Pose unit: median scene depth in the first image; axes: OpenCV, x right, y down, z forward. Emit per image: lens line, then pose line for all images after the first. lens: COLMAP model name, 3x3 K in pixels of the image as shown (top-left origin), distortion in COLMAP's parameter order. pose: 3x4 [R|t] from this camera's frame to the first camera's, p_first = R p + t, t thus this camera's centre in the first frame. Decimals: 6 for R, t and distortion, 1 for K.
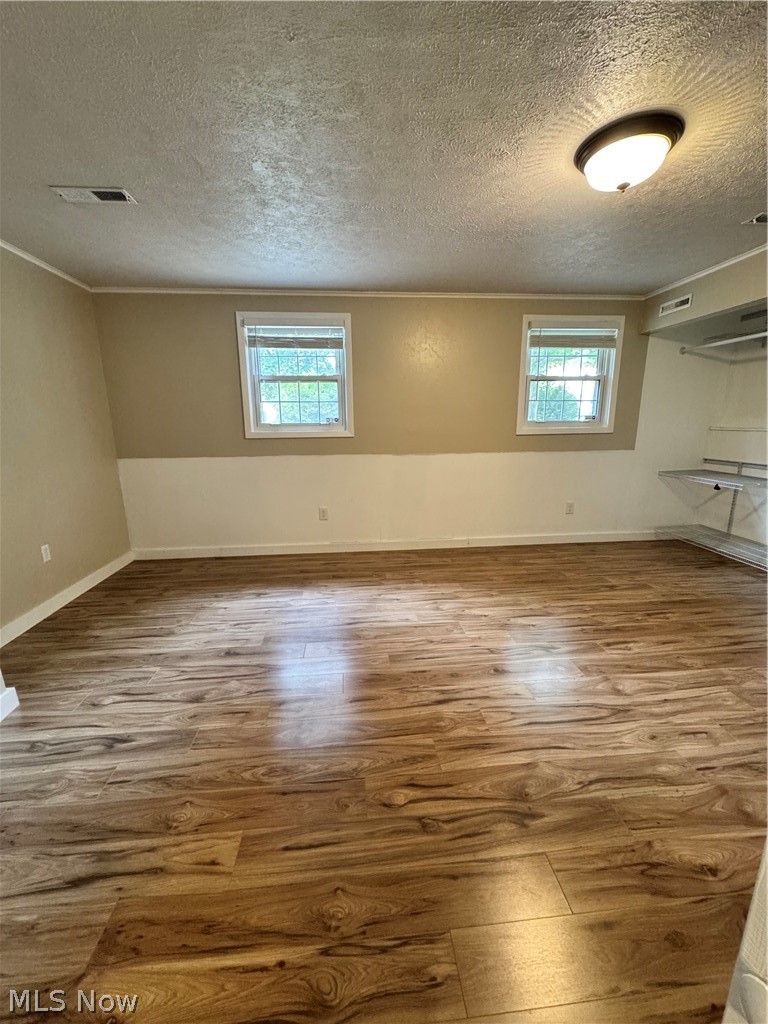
lens RADIAL K [[404.9, 0, 384.0], [0, 404.9, 512.0], [0, 0, 1]] dist [-0.008153, 0.000060]
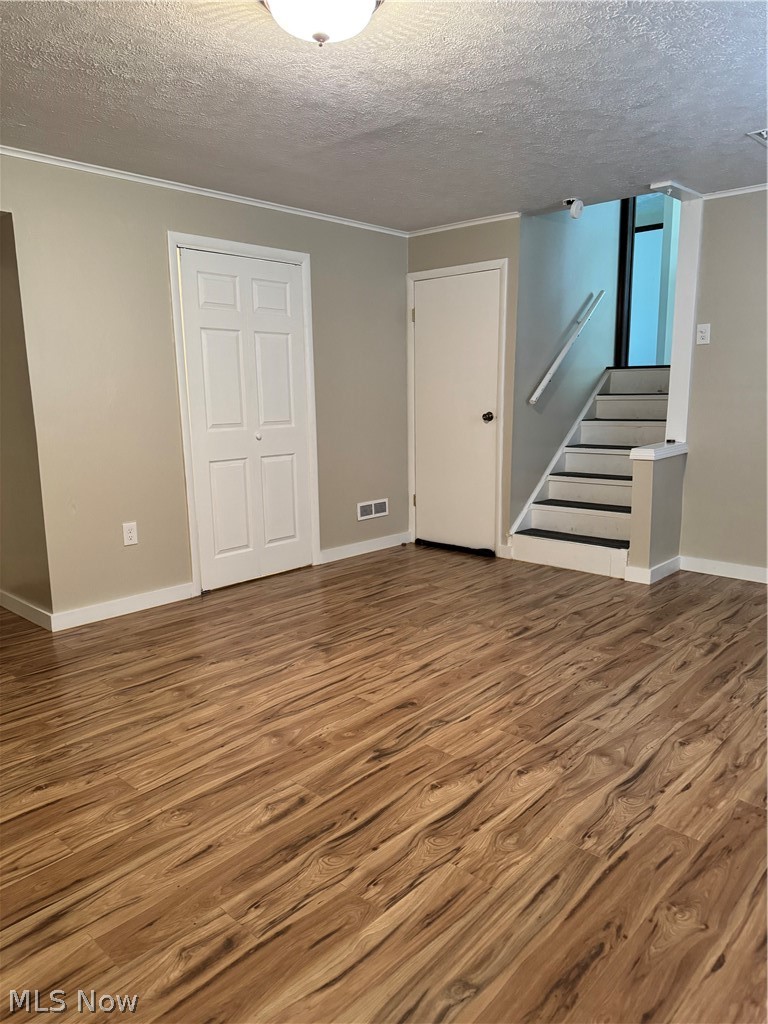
lens RADIAL K [[718.9, 0, 384.0], [0, 718.9, 512.0], [0, 0, 1]] dist [0.093828, -0.132760]
pose [[-0.745022, 0.139171, -0.652360, 1.074112], [-0.124399, 0.931846, 0.340864, -0.382493], [0.655337, 0.335104, -0.676933, 1.629959]]
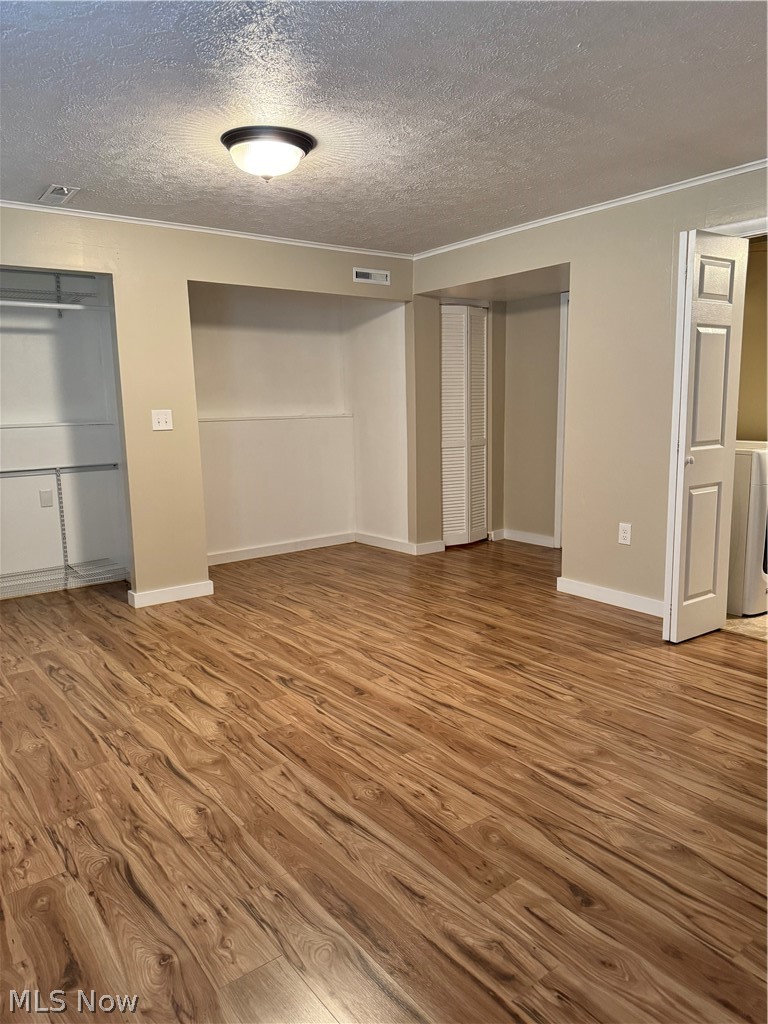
lens RADIAL K [[718.9, 0, 384.0], [0, 718.9, 512.0], [0, 0, 1]] dist [0.093828, -0.132760]
pose [[-0.531692, -0.108822, 0.839918, -0.902425], [0.212404, 0.942884, 0.256621, -0.320943], [-0.819871, 0.314846, -0.478209, 1.435020]]
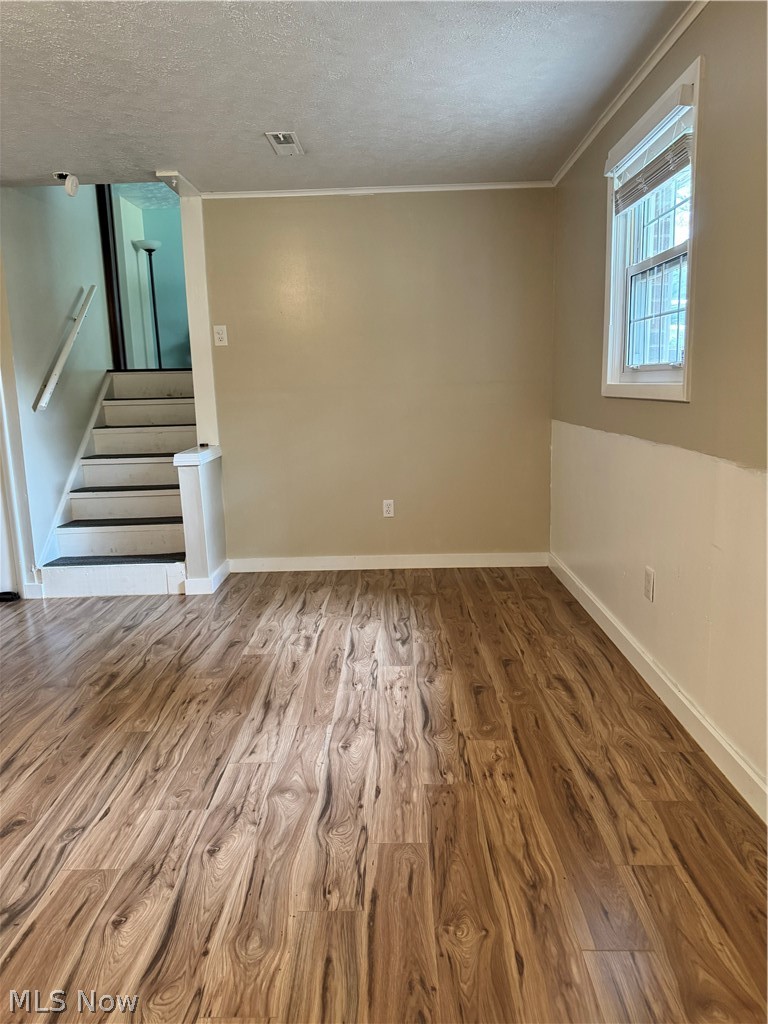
lens RADIAL K [[718.9, 0, 384.0], [0, 718.9, 512.0], [0, 0, 1]] dist [0.093828, -0.132760]
pose [[-0.103517, 0.189119, -0.976483, 1.029953], [-0.190499, 0.959812, 0.206085, -0.293316], [0.976214, 0.207352, -0.063330, 1.341095]]
